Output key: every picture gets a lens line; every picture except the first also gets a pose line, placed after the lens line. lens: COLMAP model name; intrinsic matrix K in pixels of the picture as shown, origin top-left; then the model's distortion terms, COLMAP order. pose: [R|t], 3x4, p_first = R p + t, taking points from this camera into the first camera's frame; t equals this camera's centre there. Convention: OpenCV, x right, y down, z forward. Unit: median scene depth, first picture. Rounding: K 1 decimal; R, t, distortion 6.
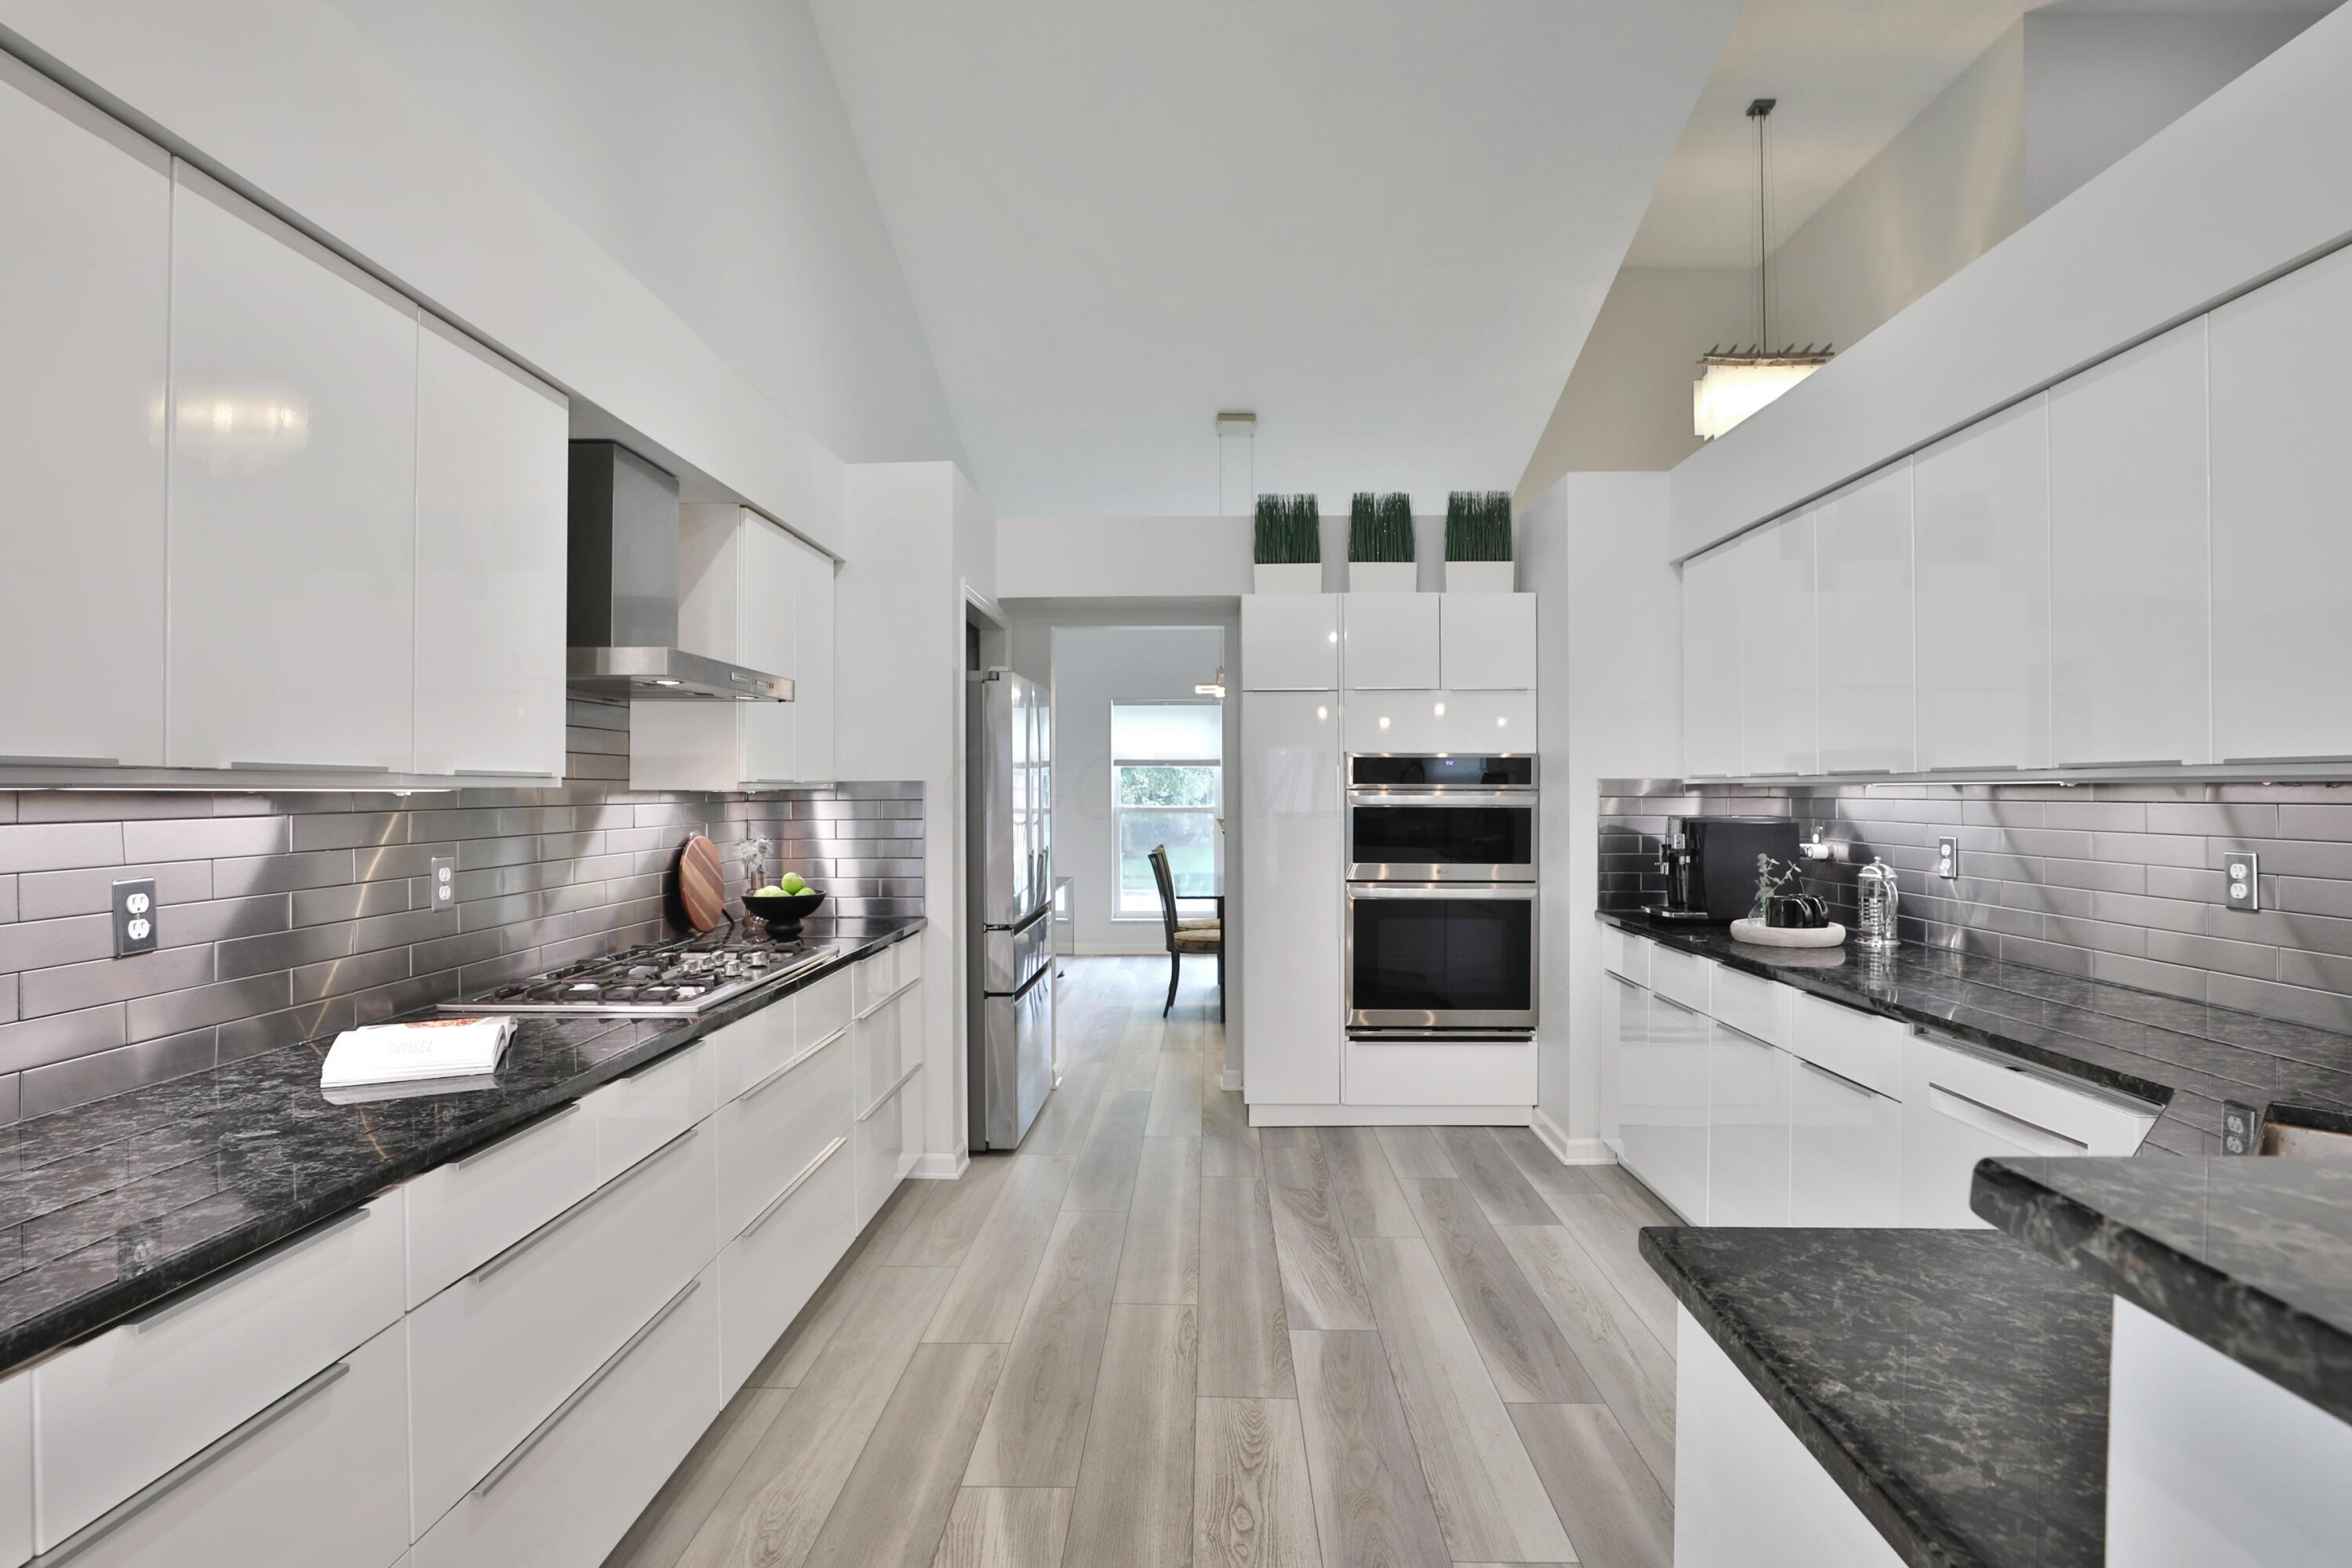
lens RADIAL K [[1178.3, 0, 1170.8], [0, 1178.3, 792.1], [0, 0, 1]] dist [-0.038726, 0.004943]
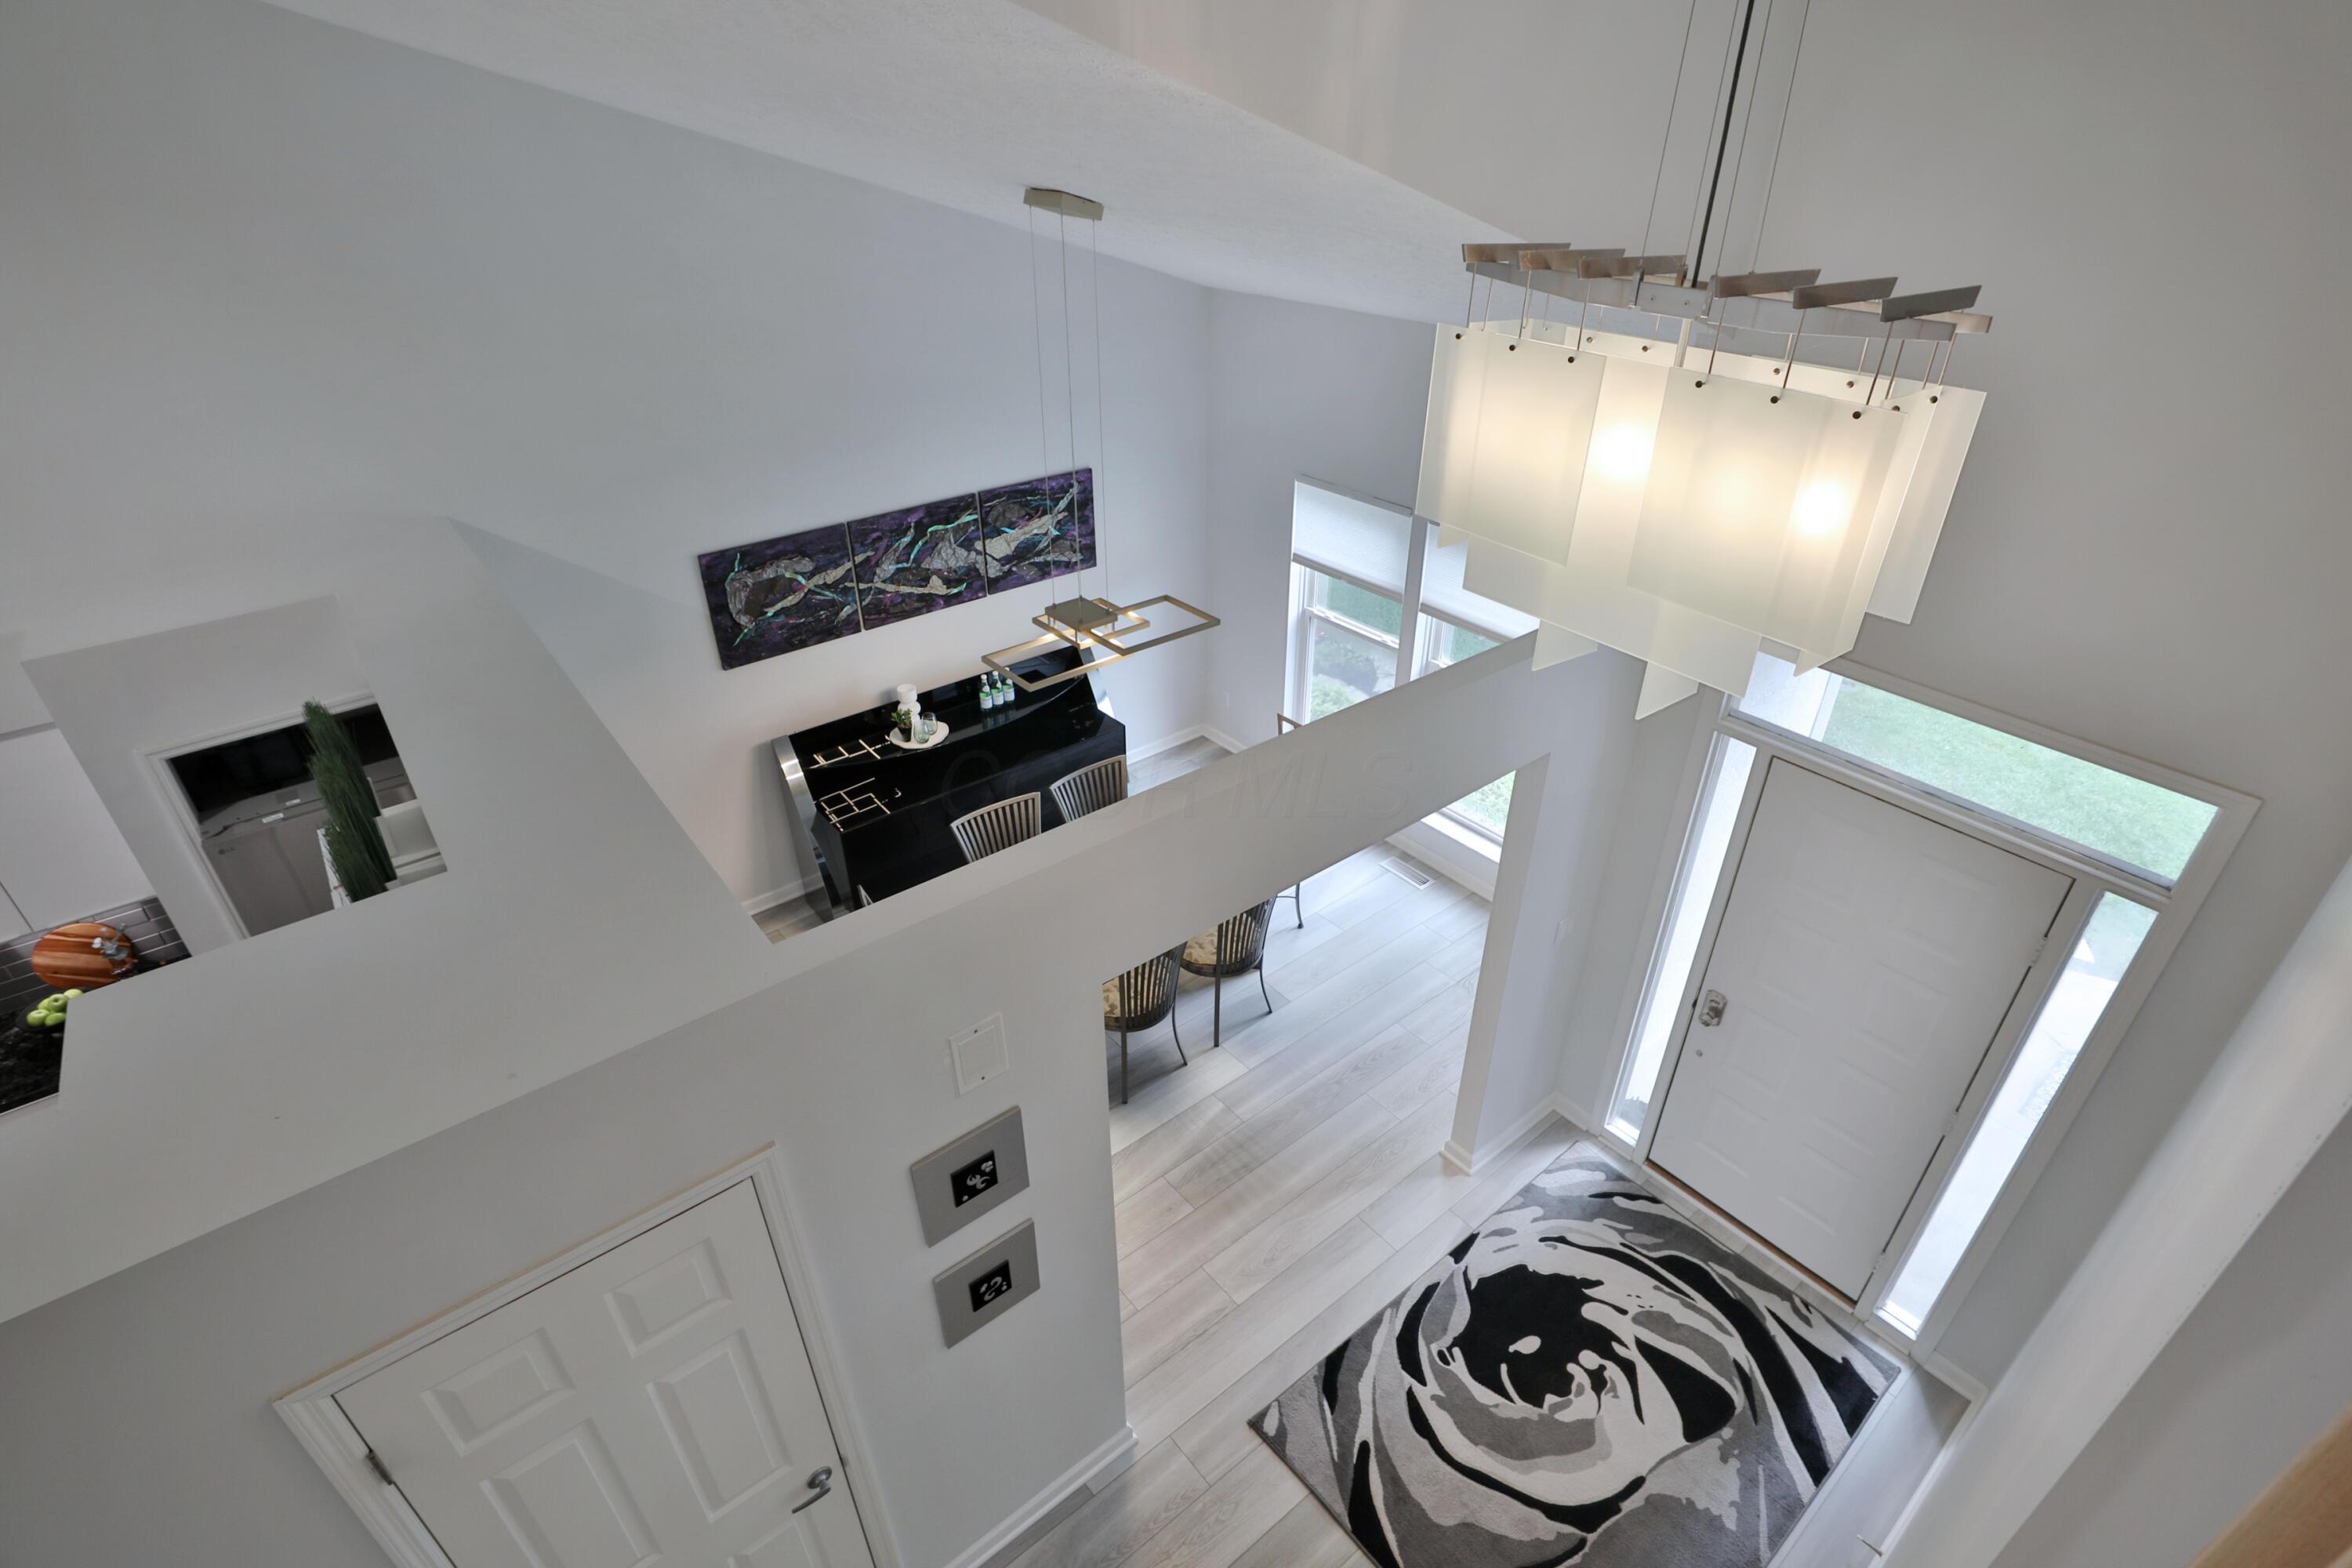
lens RADIAL K [[1153.6, 0, 1195.5], [0, 1153.6, 767.1], [0, 0, 1]] dist [-0.028865, 0.007343]
pose [[0.648773, 0.390120, -0.653375, 0.967740], [0.006730, 0.855620, 0.517560, -0.638840], [0.760952, -0.340176, 0.552478, 1.135259]]
